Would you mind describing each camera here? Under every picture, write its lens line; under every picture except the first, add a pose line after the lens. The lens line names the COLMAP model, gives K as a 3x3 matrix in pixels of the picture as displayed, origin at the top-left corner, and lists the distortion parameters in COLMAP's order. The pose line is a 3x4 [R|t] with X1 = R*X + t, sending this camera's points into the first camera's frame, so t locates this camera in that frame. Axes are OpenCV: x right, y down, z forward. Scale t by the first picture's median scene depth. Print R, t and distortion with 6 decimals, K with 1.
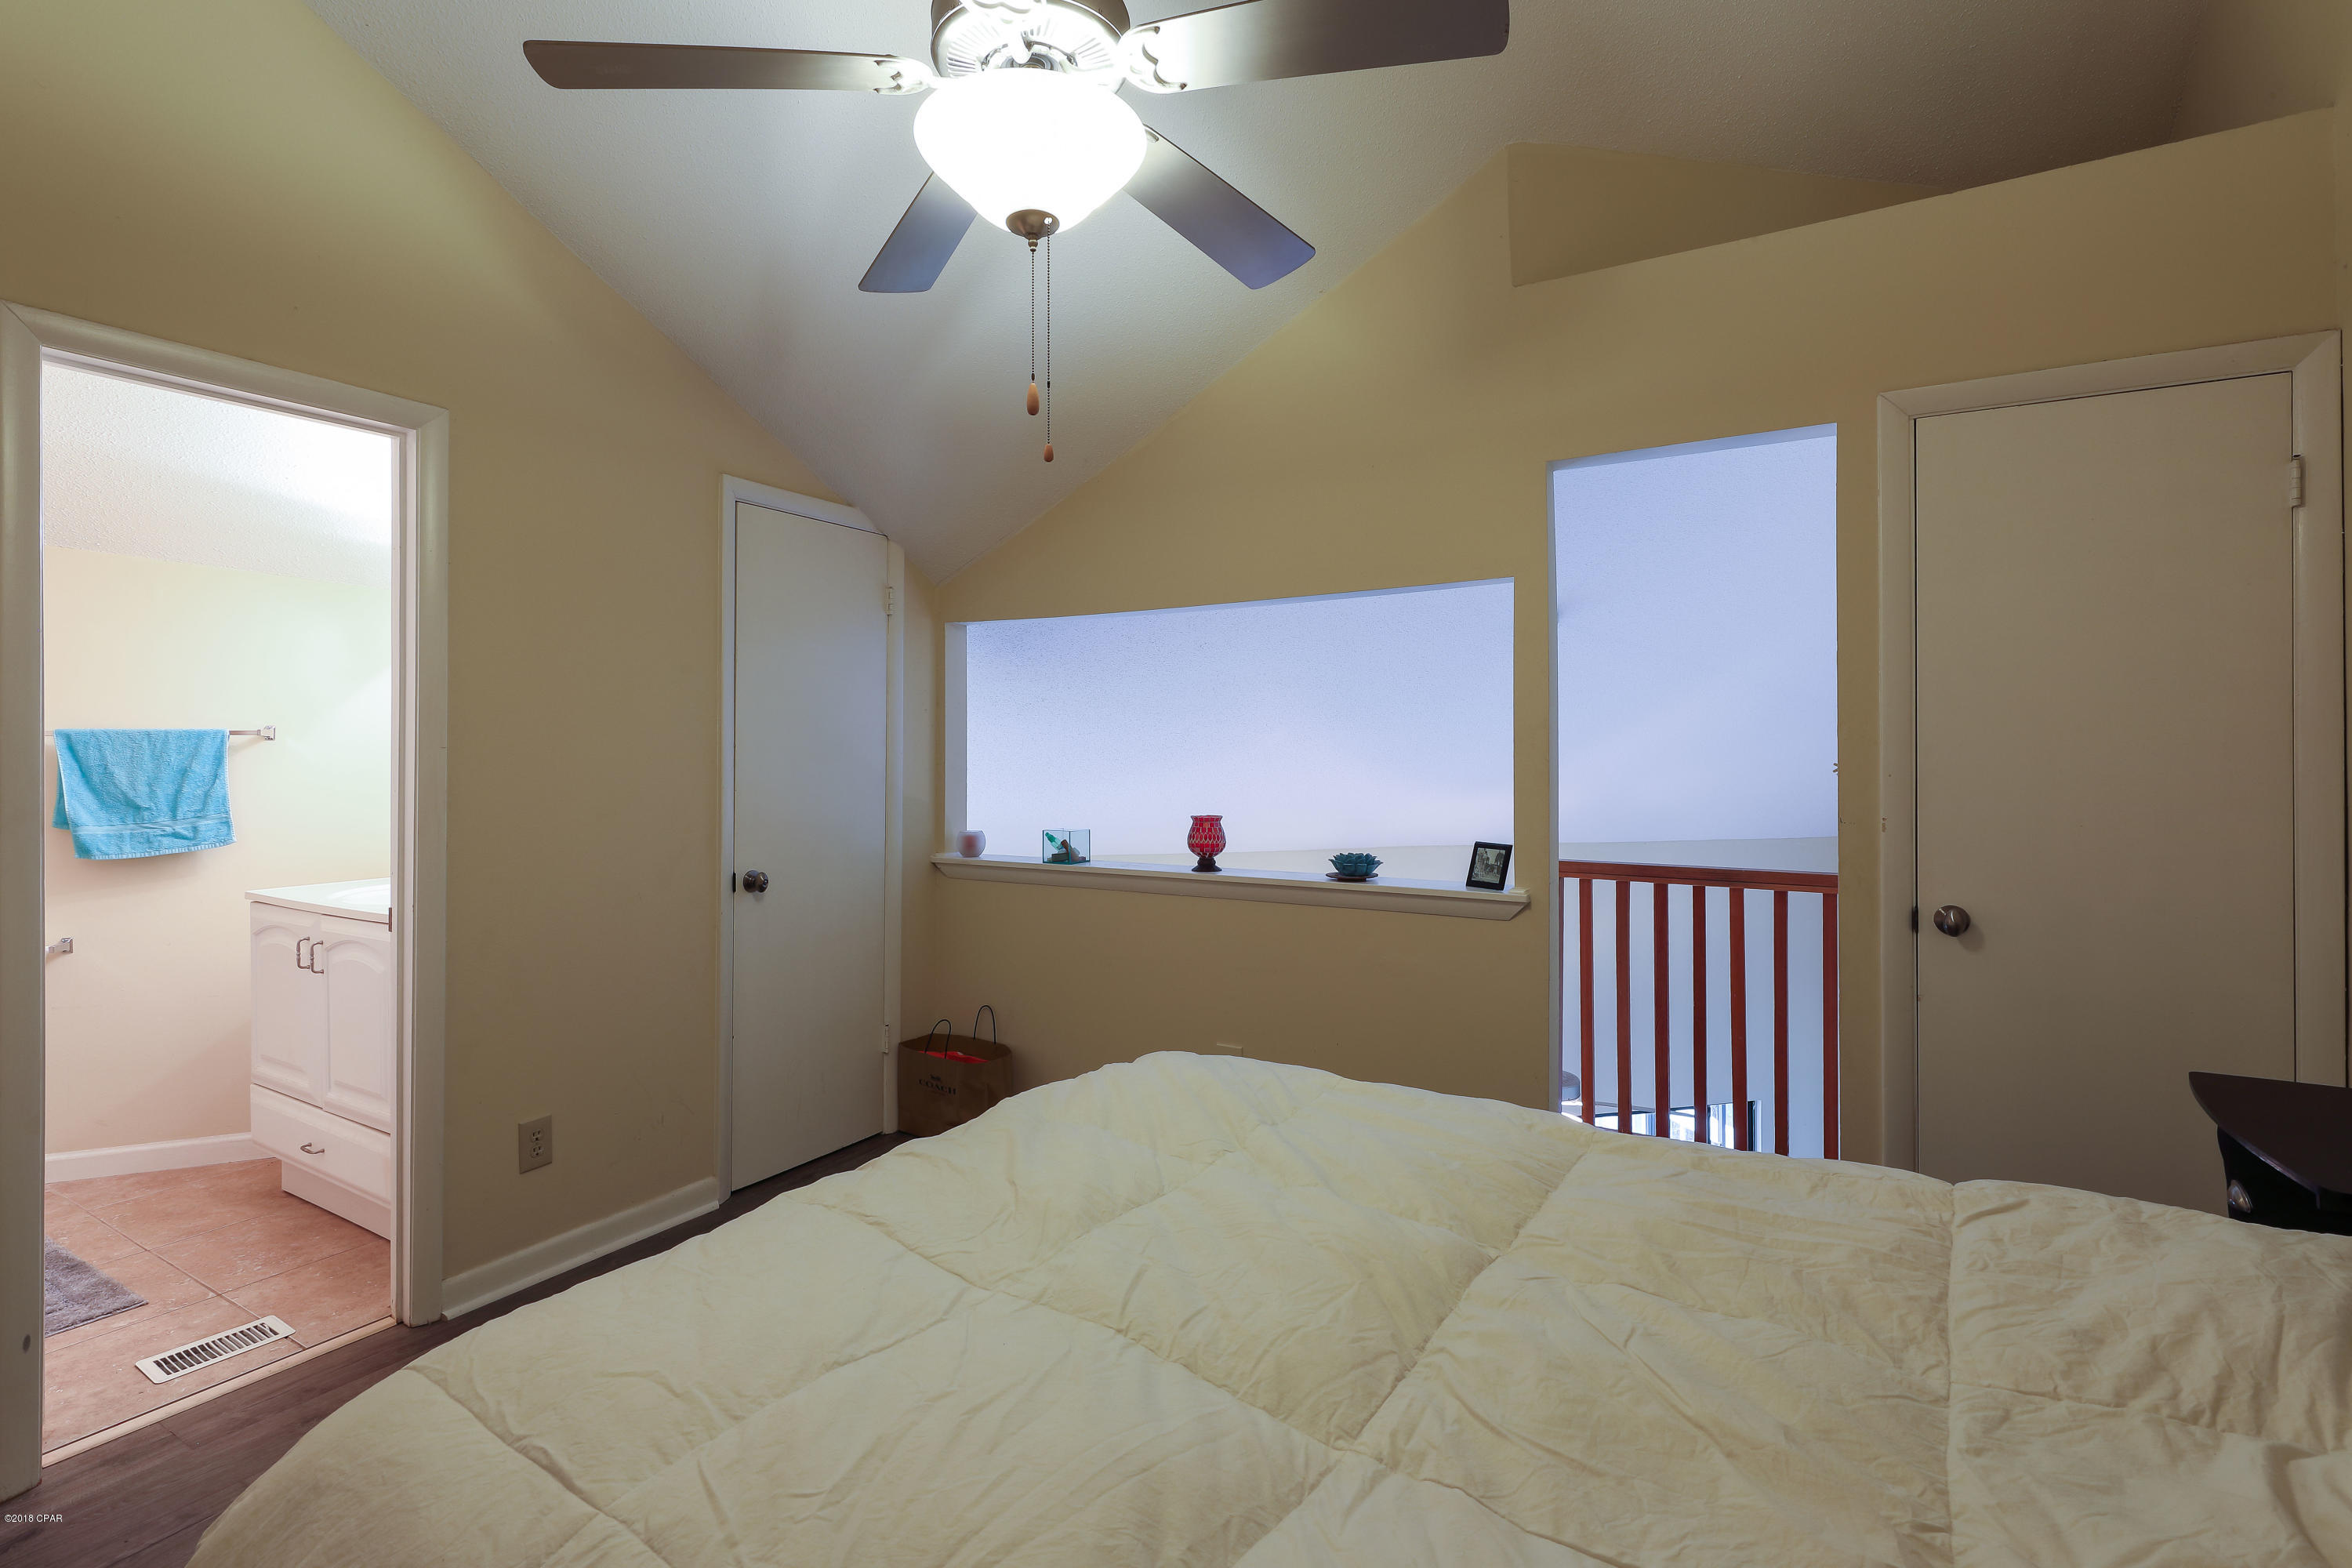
lens RADIAL K [[1090.7, 0, 1172.6], [0, 1090.7, 739.0], [0, 0, 1]] dist [0.003677, 0.000394]
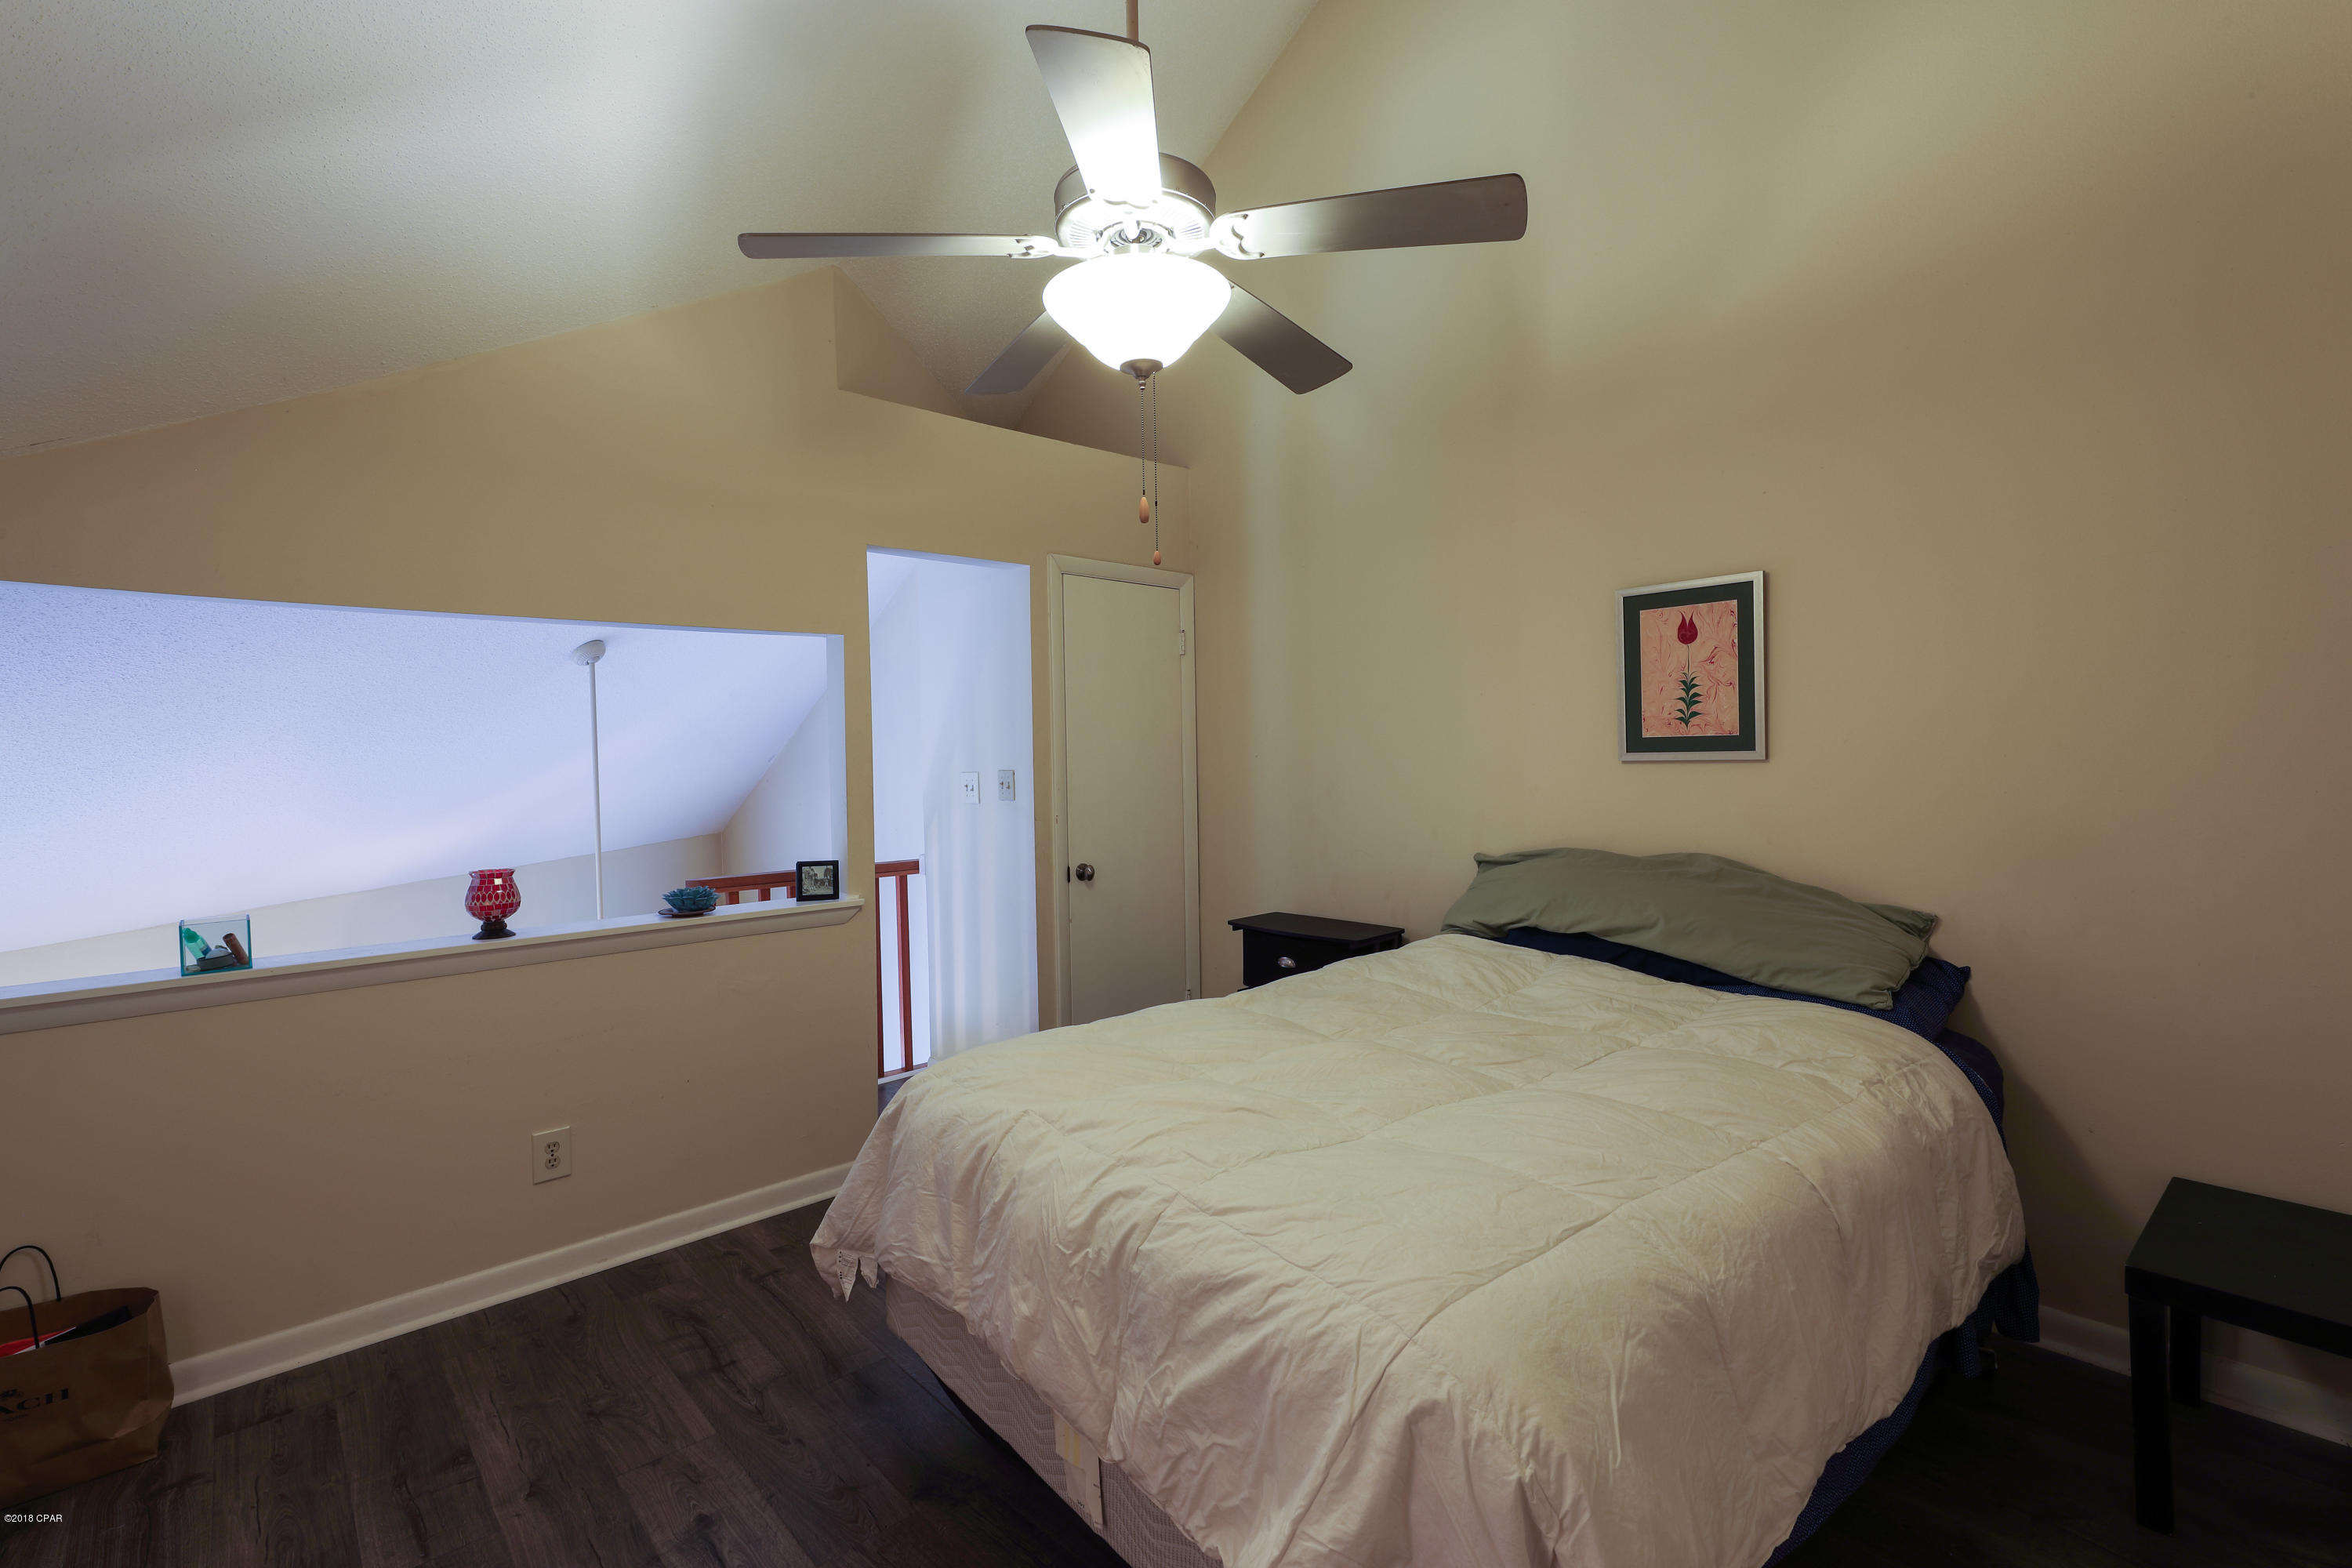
lens RADIAL K [[1027.9, 0, 1176.3], [0, 1027.9, 760.4], [0, 0, 1]] dist [0.001444, -0.000040]
pose [[0.290617, -0.011616, 0.956769, -0.653030], [0.006715, 0.999926, 0.010100, -0.019901], [-0.956816, 0.003489, 0.290674, 0.328853]]
